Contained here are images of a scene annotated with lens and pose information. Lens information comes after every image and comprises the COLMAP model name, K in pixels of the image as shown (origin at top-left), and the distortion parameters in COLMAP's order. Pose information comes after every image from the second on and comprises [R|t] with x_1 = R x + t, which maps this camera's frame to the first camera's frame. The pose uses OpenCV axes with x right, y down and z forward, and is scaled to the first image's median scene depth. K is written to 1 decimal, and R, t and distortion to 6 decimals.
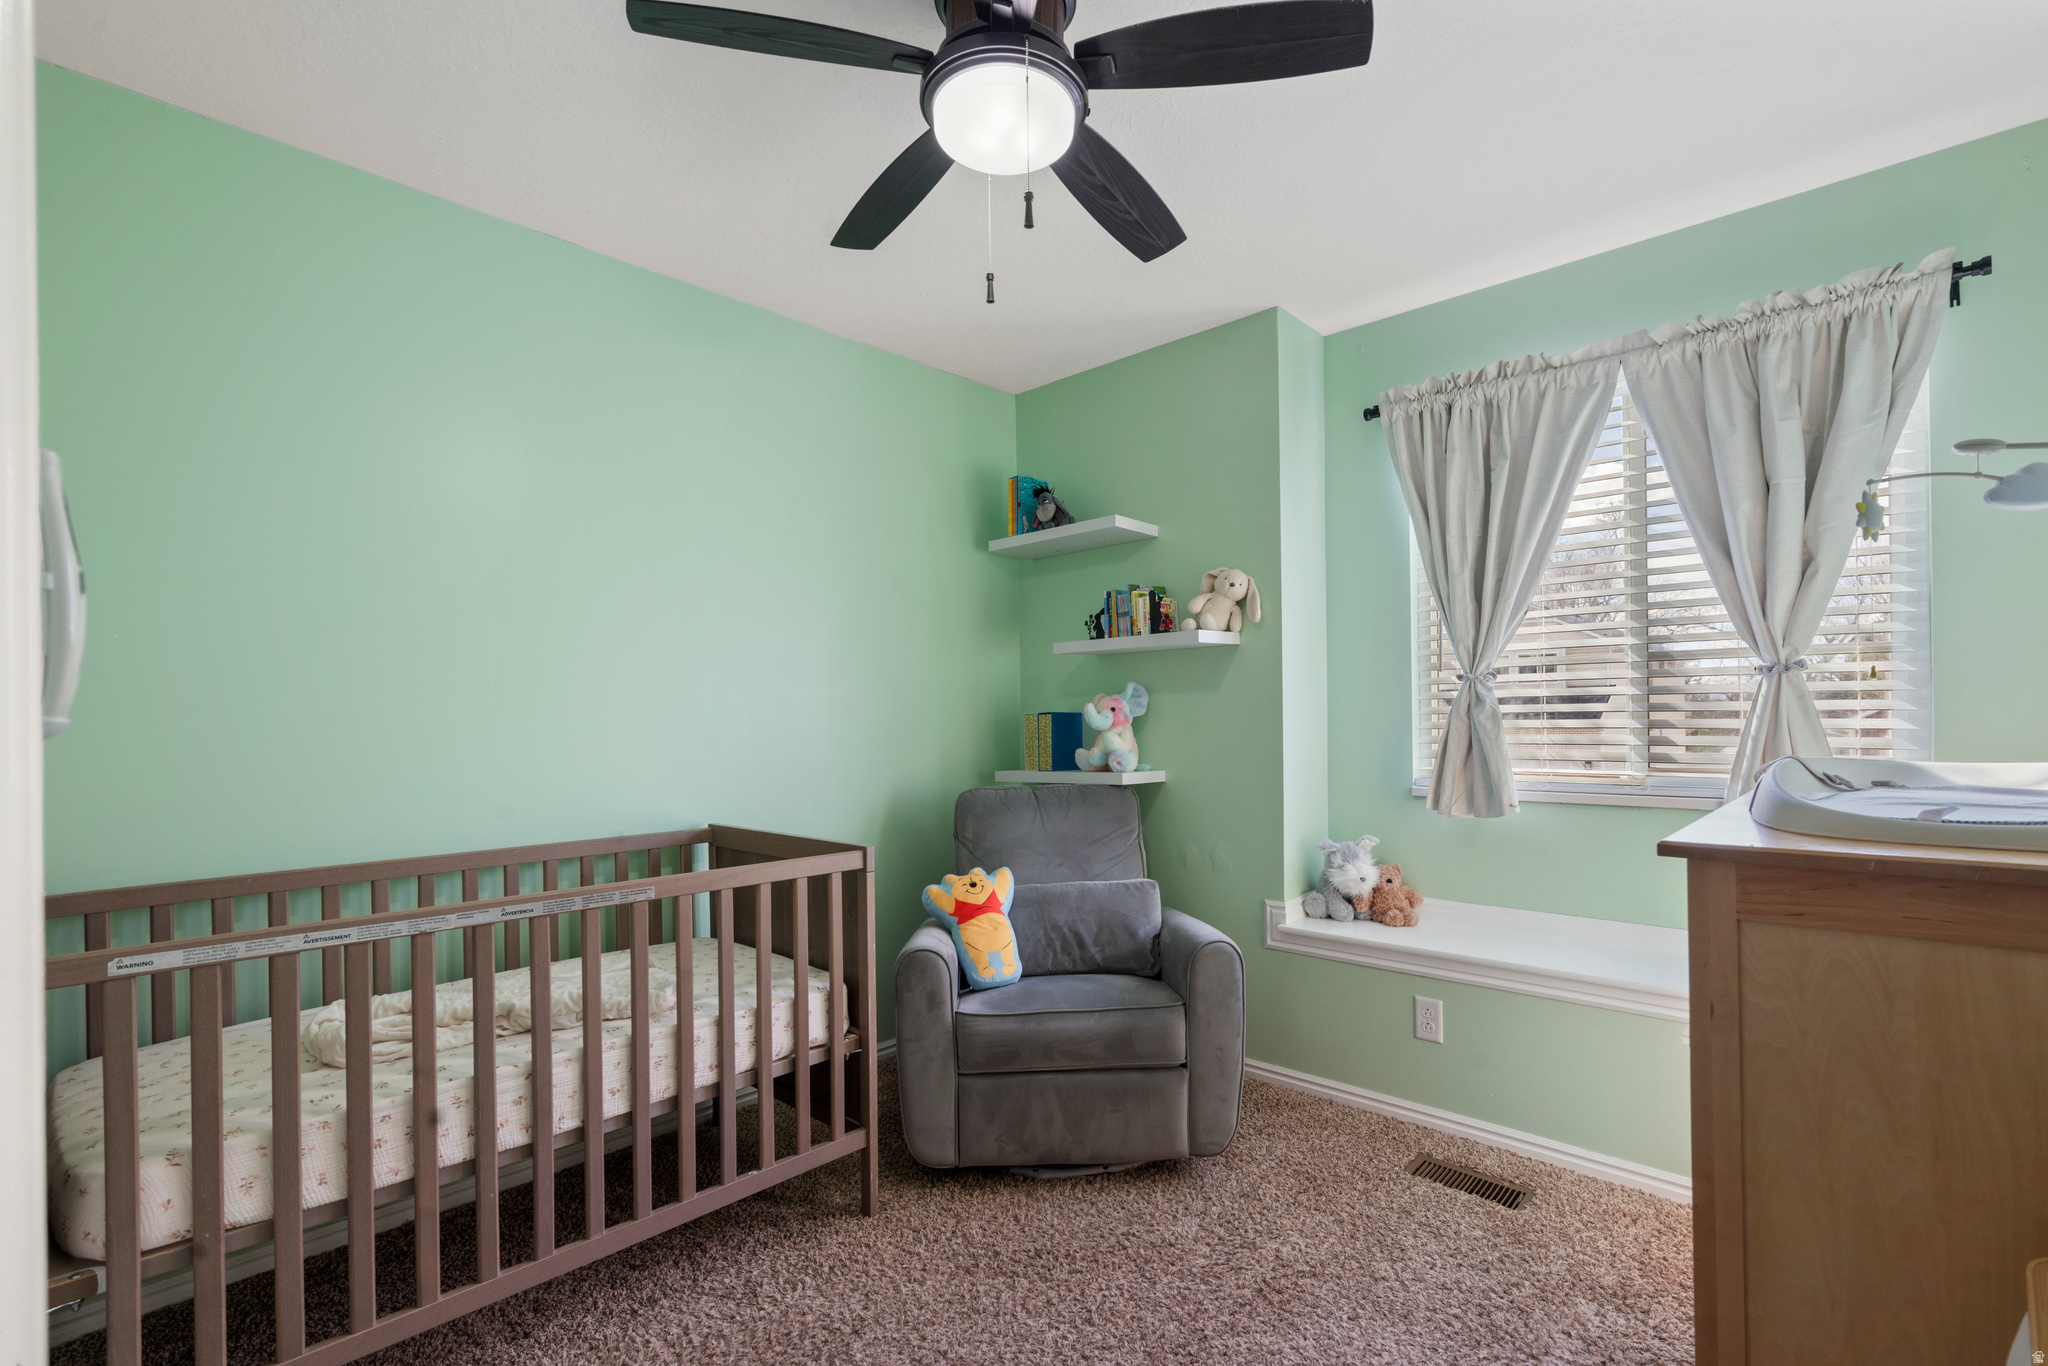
lens RADIAL K [[897.8, 0, 1019.7], [0, 897.8, 712.3], [0, 0, 1]] dist [0.000067, -0.000026]
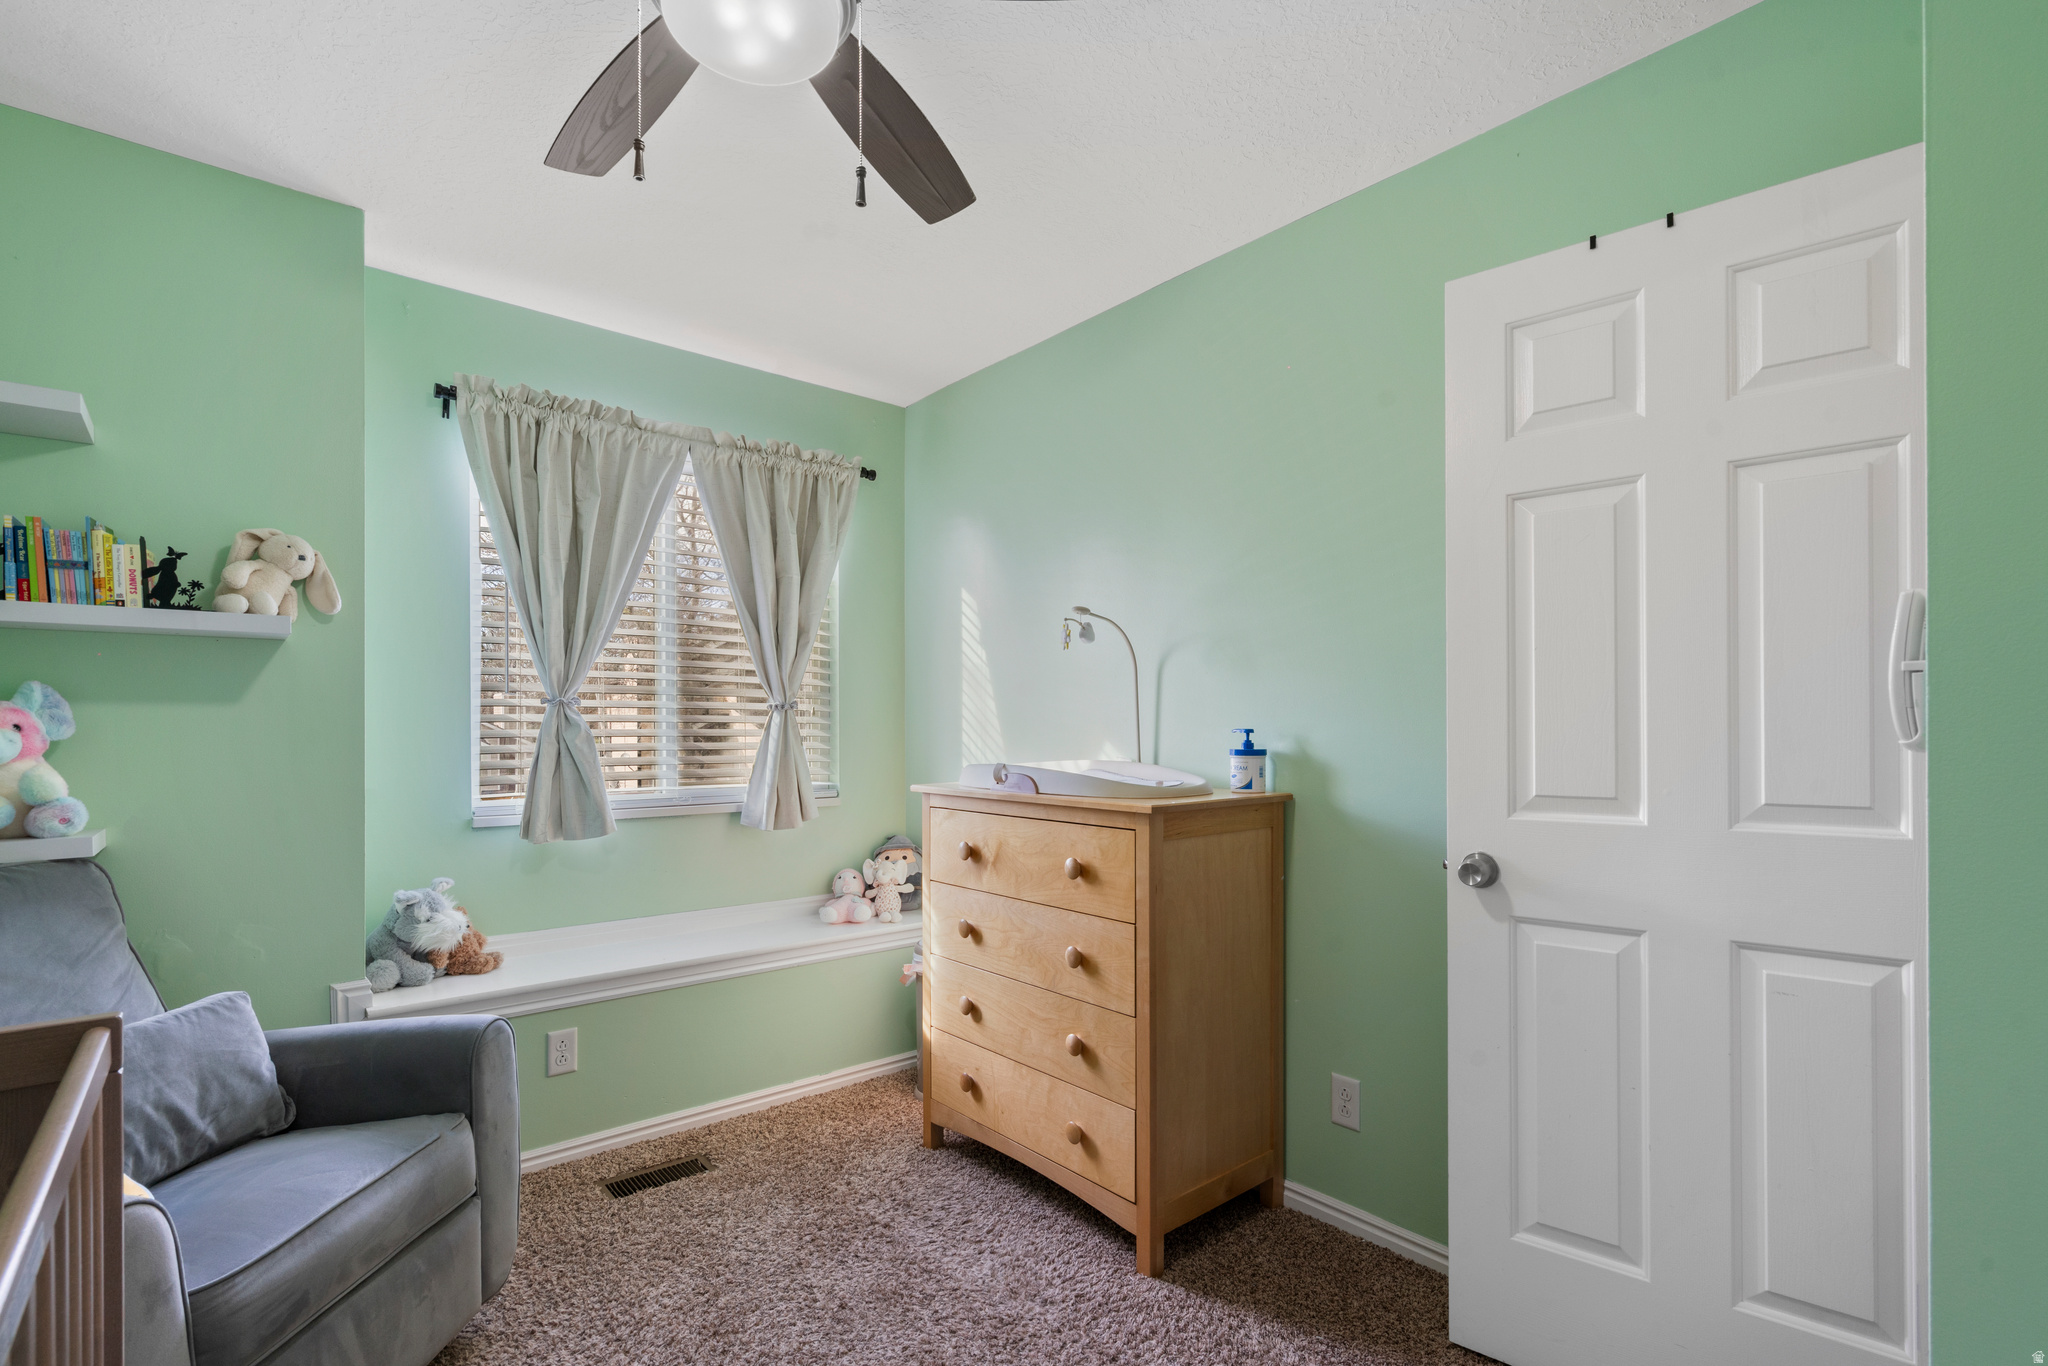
lens RADIAL K [[936.3, 0, 1022.6], [0, 936.3, 713.9], [0, 0, 1]] dist [0.001645, 0.000425]
pose [[0.138559, 0.024576, 0.990049, -0.459405], [-0.009872, 0.999677, -0.023434, -0.004841], [-0.990305, -0.006526, 0.138757, 0.345360]]
